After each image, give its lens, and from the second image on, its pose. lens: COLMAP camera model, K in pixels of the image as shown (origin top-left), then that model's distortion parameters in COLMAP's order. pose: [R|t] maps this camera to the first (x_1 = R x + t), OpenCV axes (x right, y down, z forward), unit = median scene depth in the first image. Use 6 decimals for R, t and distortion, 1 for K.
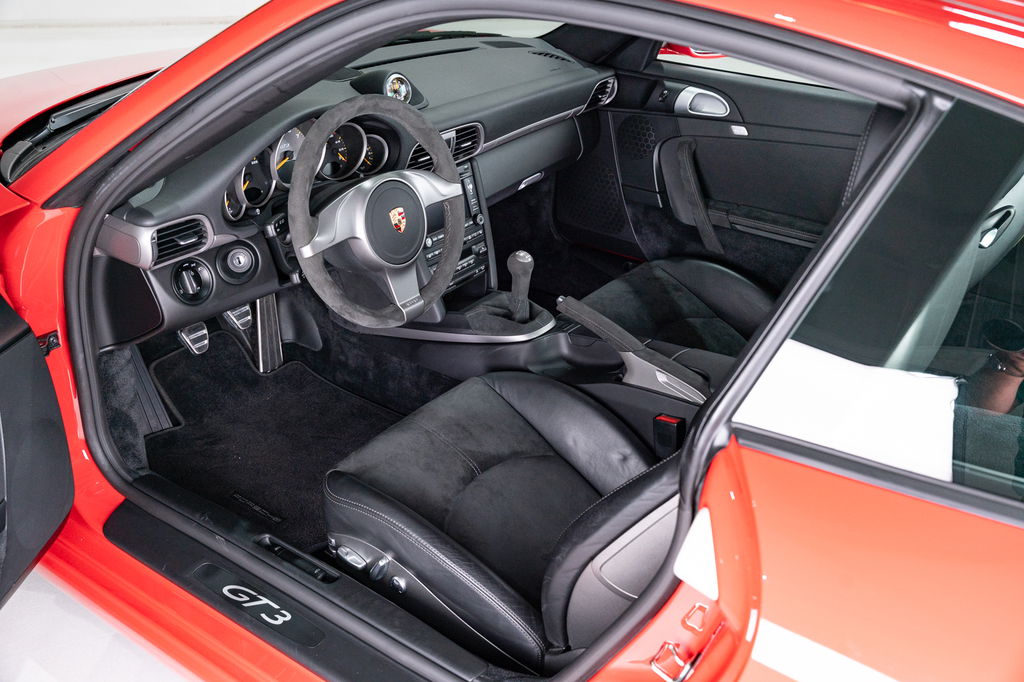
lens RADIAL K [[1044.3, 0, 512.8], [0, 1044.3, 343.2], [0, 0, 1]] dist [0.010319, 0.000000]
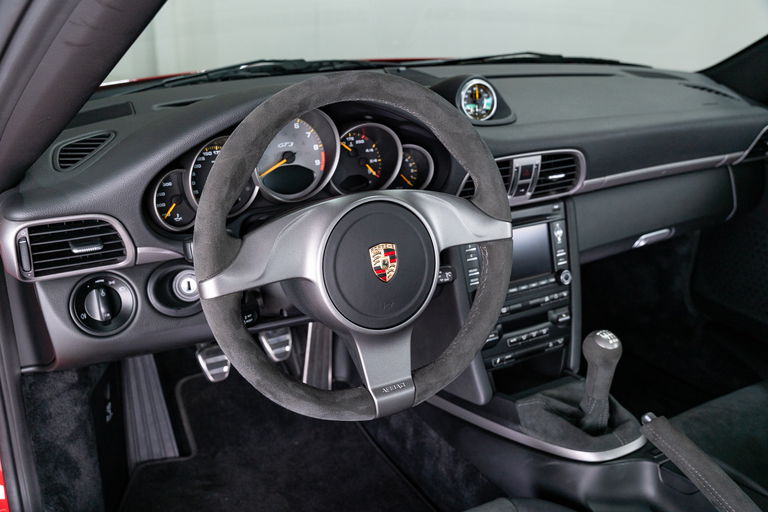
lens RADIAL K [[783.2, 0, 379.2], [0, 783.2, 253.7], [0, 0, 1]] dist [0.010319, 0.000000]
pose [[0.917199, 0.137360, -0.374002, 0.057553], [-0.180843, 0.979953, -0.083589, -0.067261], [0.355023, 0.144304, 0.923653, 0.450993]]
